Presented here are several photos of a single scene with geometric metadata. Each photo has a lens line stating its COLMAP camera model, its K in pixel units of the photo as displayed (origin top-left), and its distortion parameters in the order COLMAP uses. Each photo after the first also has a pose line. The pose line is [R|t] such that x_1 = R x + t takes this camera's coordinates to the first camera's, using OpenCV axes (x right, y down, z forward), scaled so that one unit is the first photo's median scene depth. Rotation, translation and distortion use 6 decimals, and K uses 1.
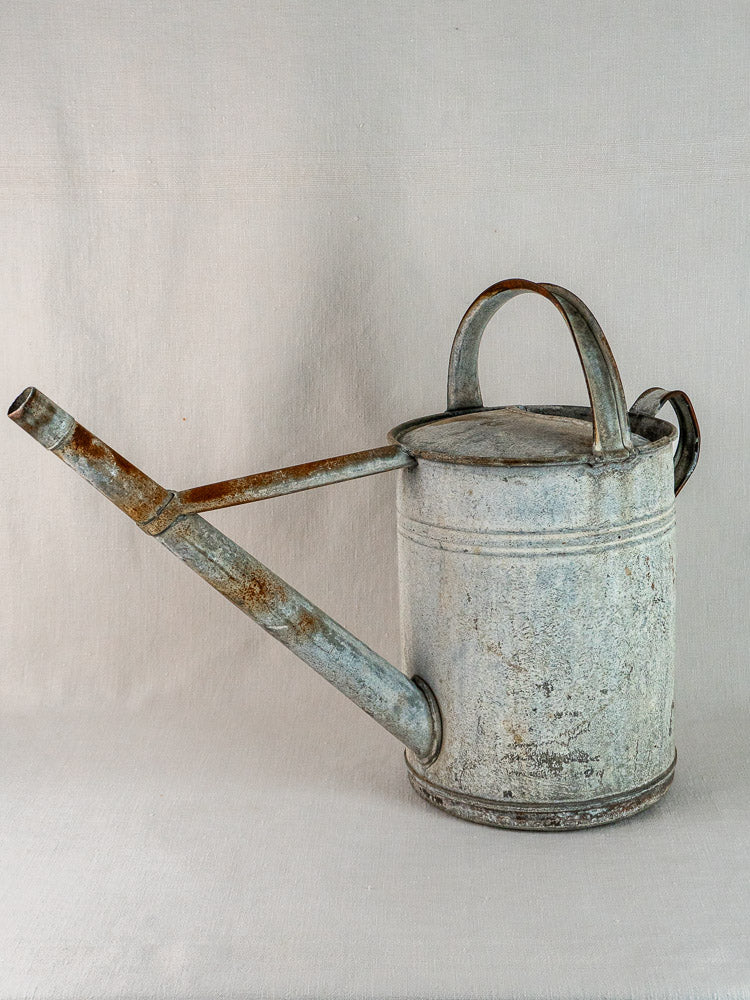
lens RADIAL K [[1568.5, 0, 372.7], [0, 1568.5, 443.6], [0, 0, 1]] dist [0.018786, 0.071426]
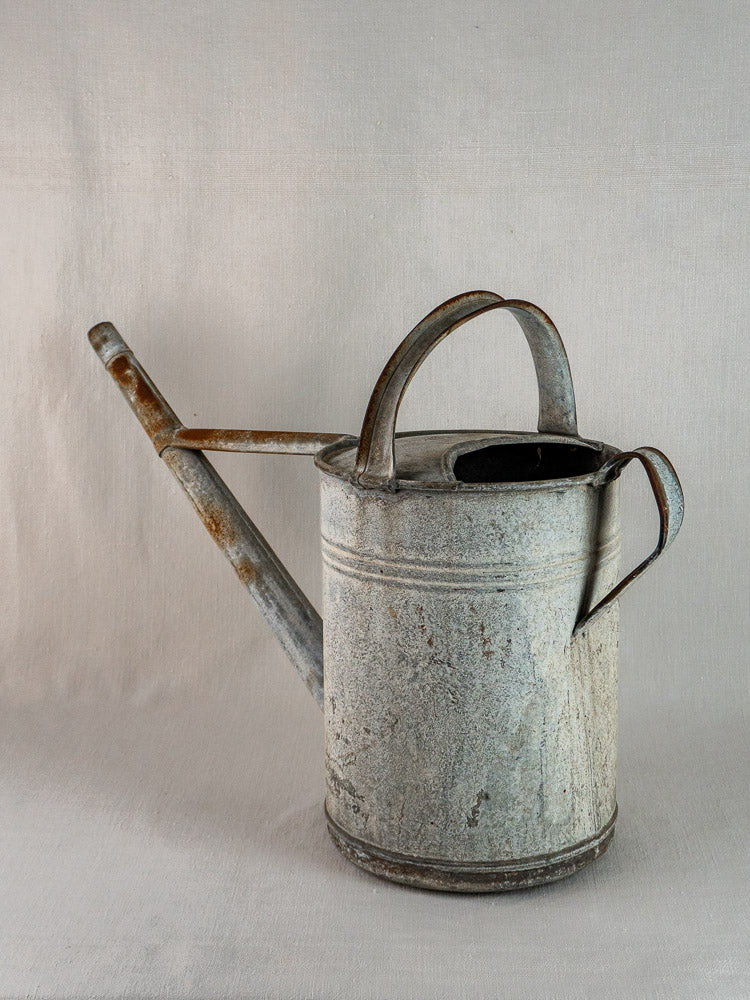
lens RADIAL K [[1568.5, 0, 372.7], [0, 1568.5, 443.6], [0, 0, 1]] dist [0.018786, 0.071426]
pose [[0.410075, 0.191720, -0.891674, 0.952647], [-0.185037, 0.974814, 0.124499, -0.126542], [0.893085, 0.113938, 0.435221, 0.576149]]
